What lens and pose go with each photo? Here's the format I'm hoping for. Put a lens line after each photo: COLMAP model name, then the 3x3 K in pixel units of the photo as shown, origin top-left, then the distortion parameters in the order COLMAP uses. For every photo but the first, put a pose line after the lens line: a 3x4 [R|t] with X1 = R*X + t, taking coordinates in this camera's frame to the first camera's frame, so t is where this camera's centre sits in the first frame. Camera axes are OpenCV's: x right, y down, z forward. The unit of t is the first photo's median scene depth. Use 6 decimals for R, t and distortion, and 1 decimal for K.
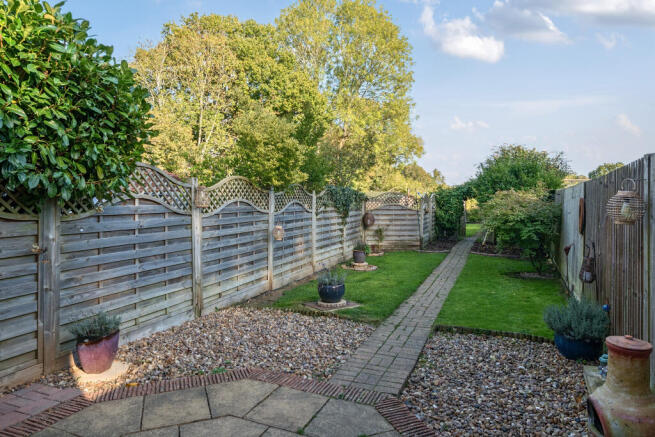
lens RADIAL K [[383.7, 0, 327.8], [0, 383.7, 218.5], [0, 0, 1]] dist [-0.000851, -0.000144]
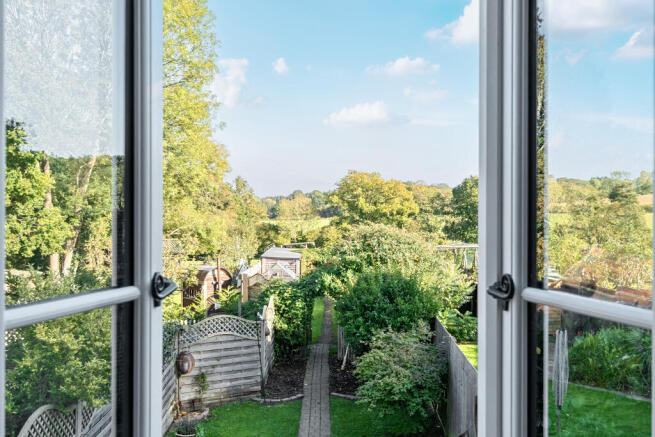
lens RADIAL K [[687.0, 0, 328.3], [0, 687.0, 218.4], [0, 0, 1]] dist [0.012663, 0.000000]
pose [[0.908830, -0.021258, 0.416624, -0.148510], [0.019648, 0.999774, 0.008152, -0.239374], [-0.416704, 0.000777, 0.909042, -0.143516]]
